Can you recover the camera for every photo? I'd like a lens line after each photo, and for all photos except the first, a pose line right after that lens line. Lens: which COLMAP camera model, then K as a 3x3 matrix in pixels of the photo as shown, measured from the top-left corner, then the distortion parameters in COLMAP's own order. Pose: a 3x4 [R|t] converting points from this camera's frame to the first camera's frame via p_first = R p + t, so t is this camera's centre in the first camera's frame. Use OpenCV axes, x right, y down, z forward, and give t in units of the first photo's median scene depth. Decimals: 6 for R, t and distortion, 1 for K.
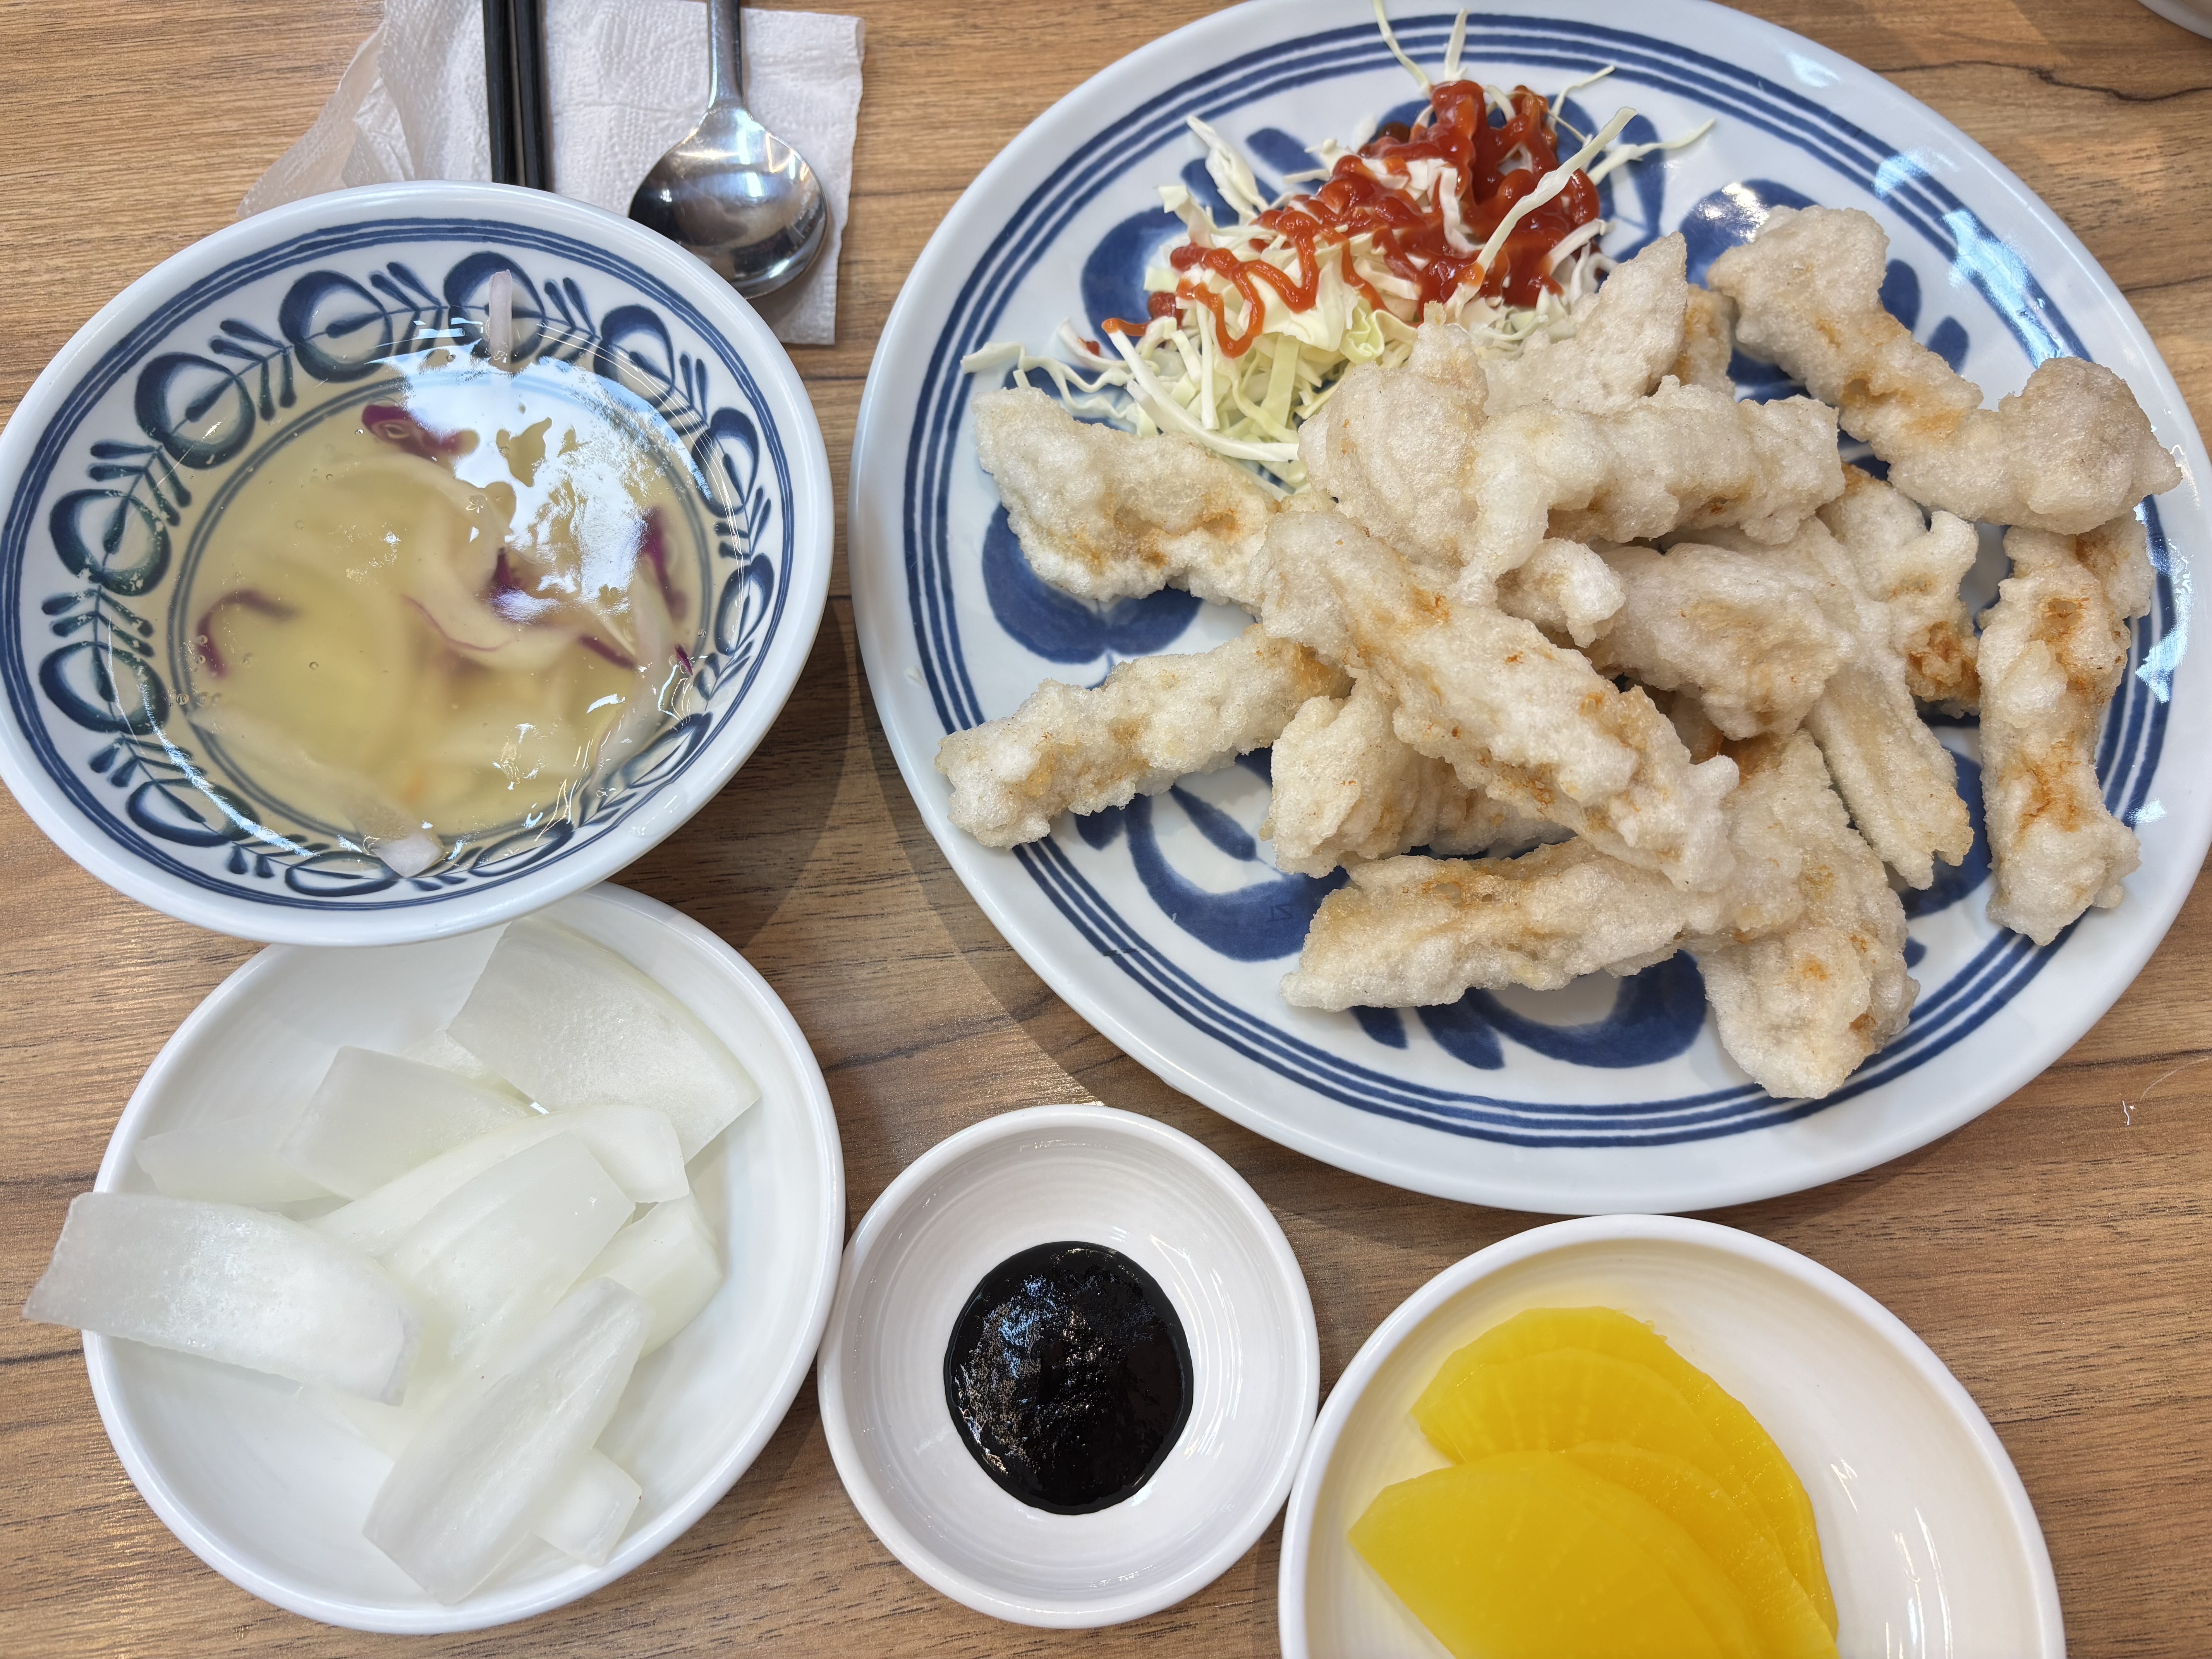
lens RADIAL K [[1789.5, 0, 1106.1], [0, 1789.5, 829.0], [0, 0, 1]] dist [-0.032657, -0.013837]
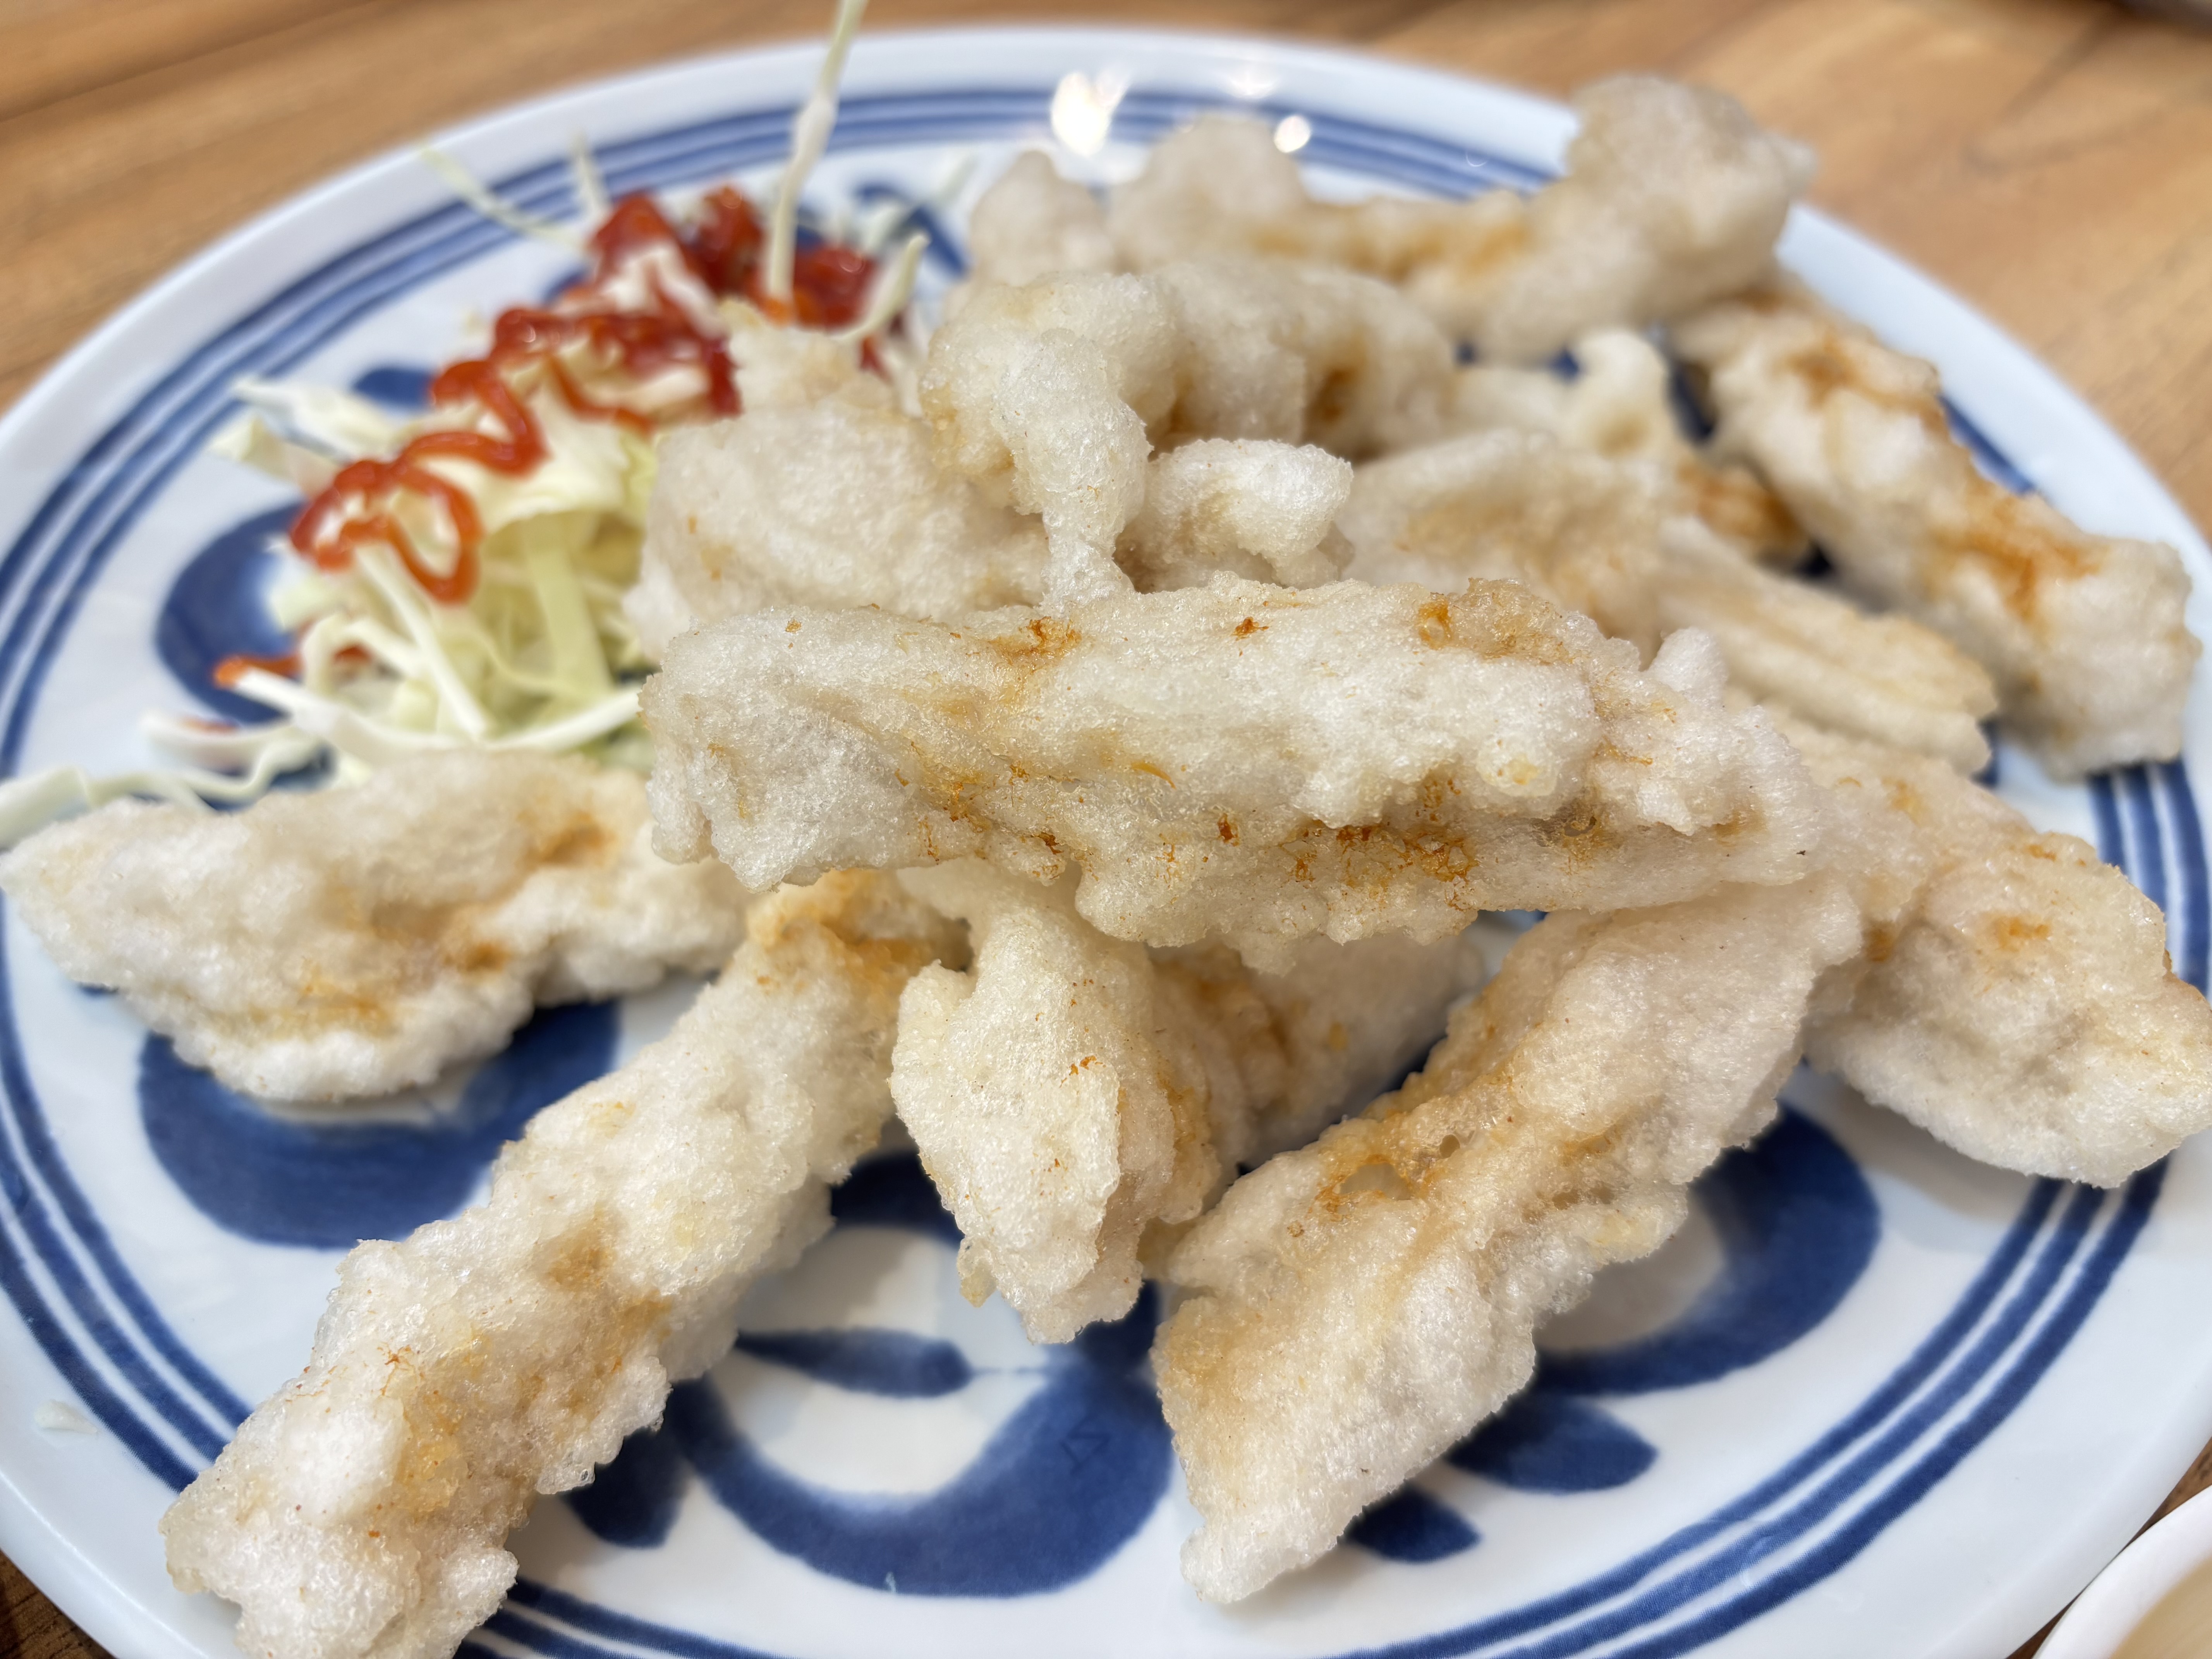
lens RADIAL K [[1789.5, 0, 1103.7], [0, 1789.5, 830.0], [0, 0, 1]] dist [-0.032657, -0.013837]
pose [[0.821629, -0.439945, 0.362456, 0.005218], [0.539467, 0.805532, -0.245140, 0.035996], [-0.184121, 0.396947, 0.899184, 0.539933]]
